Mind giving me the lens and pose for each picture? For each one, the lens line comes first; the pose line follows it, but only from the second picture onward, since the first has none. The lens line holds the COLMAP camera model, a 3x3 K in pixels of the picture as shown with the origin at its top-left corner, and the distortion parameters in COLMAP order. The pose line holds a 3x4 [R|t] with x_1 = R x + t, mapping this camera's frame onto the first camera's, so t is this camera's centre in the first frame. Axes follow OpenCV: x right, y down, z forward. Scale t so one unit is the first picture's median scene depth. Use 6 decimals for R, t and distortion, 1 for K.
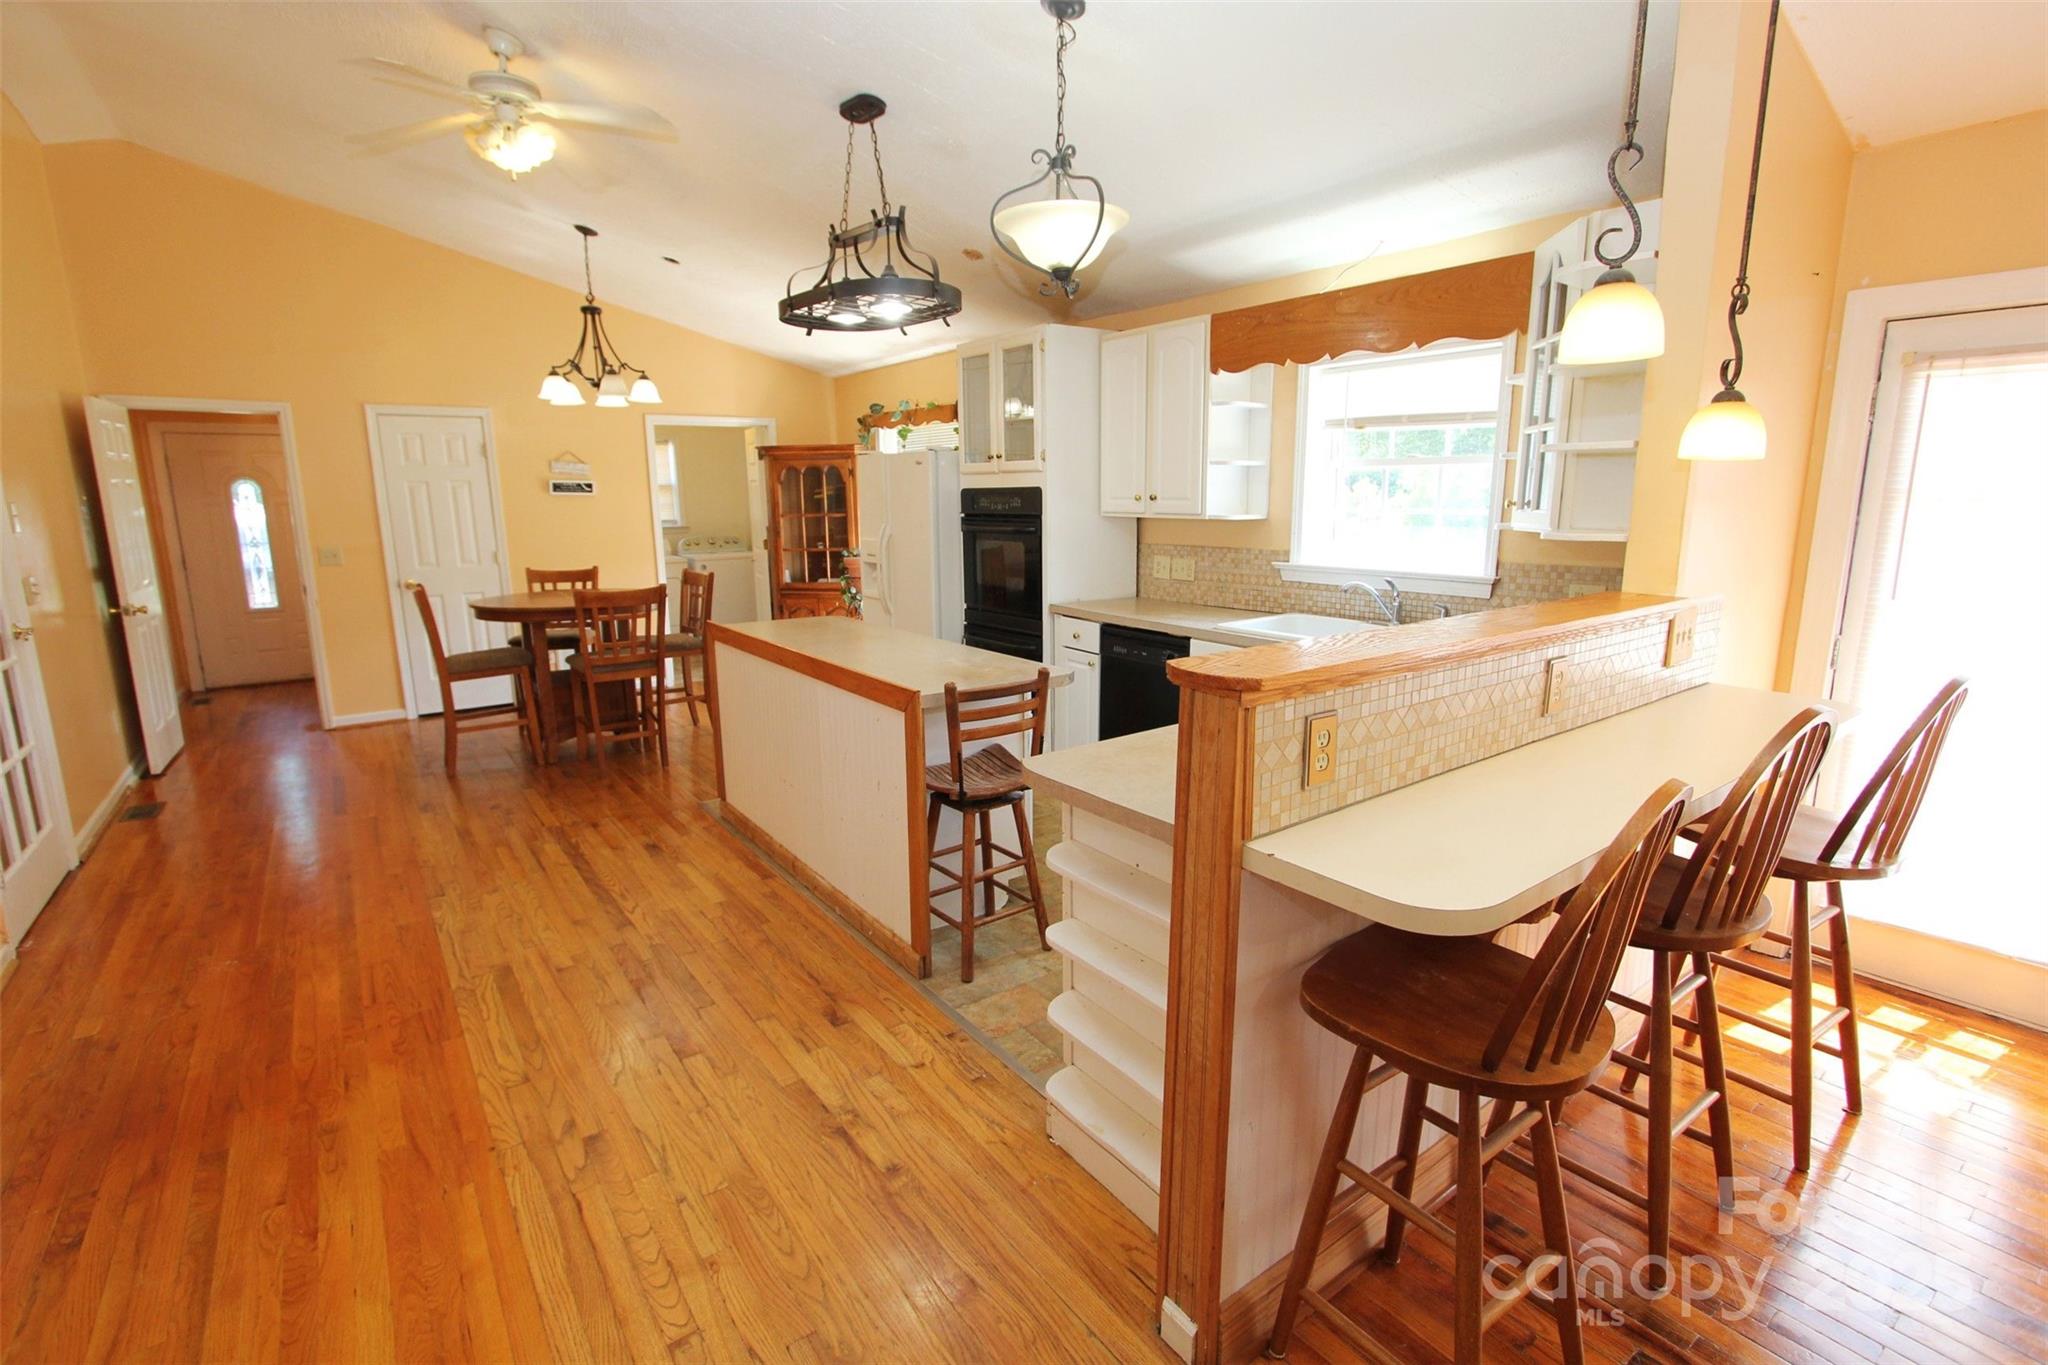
lens RADIAL K [[939.9, 0, 1026.2], [0, 939.9, 676.7], [0, 0, 1]] dist [-0.014945, -0.000301]
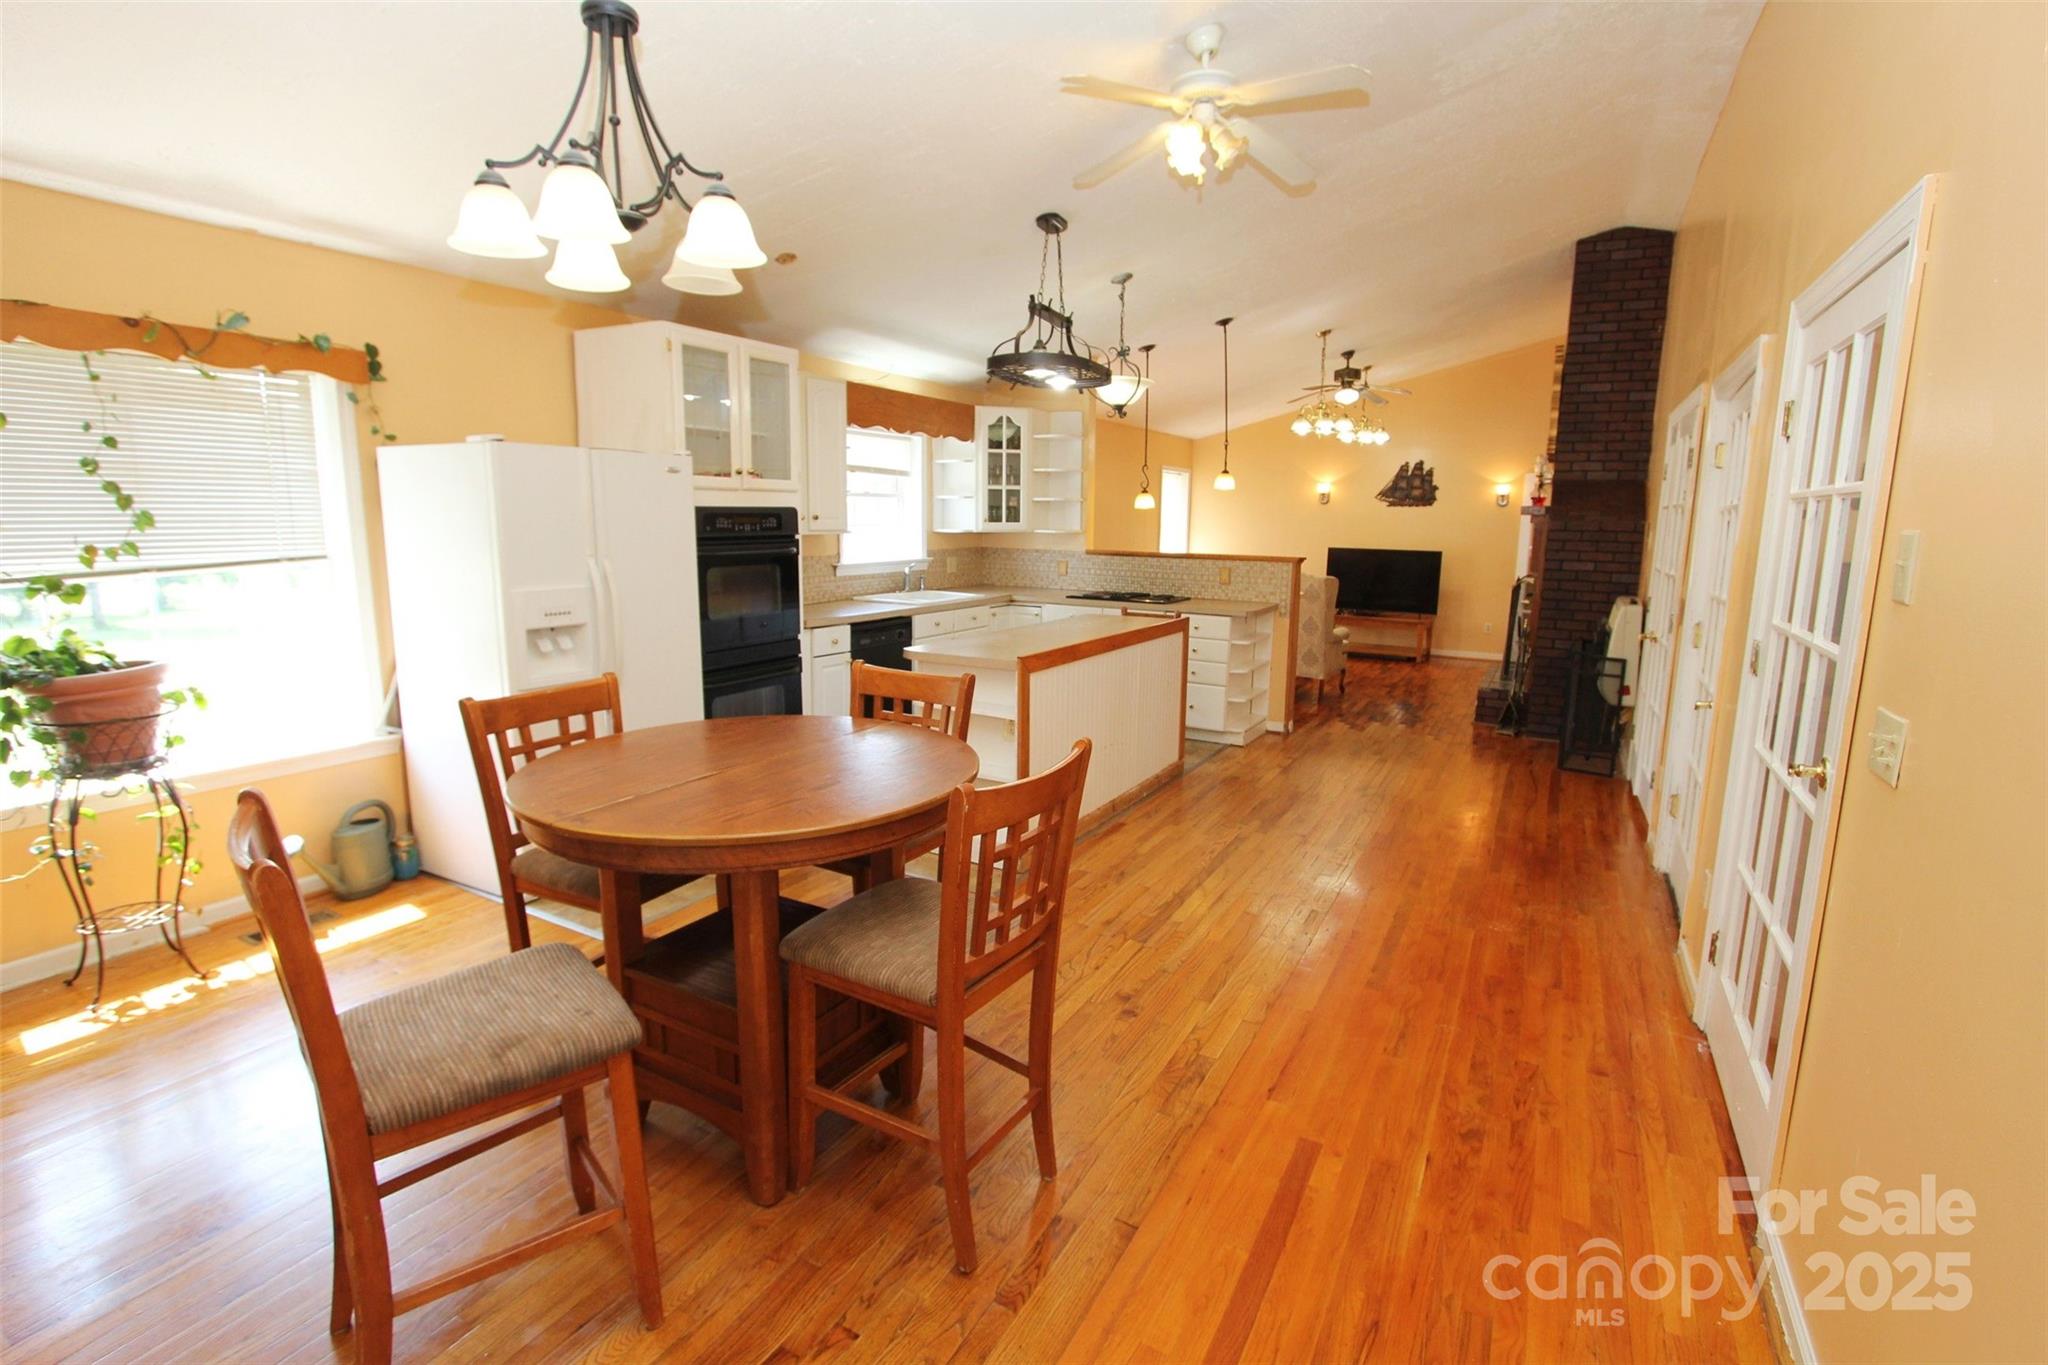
lens RADIAL K [[939.9, 0, 1026.3], [0, 939.9, 675.7], [0, 0, 1]] dist [-0.014945, -0.000301]
pose [[-0.404631, -0.157020, 0.900898, -1.136802], [0.165372, 0.956342, 0.240959, -0.255463], [-0.899403, 0.246483, -0.360999, 1.310109]]
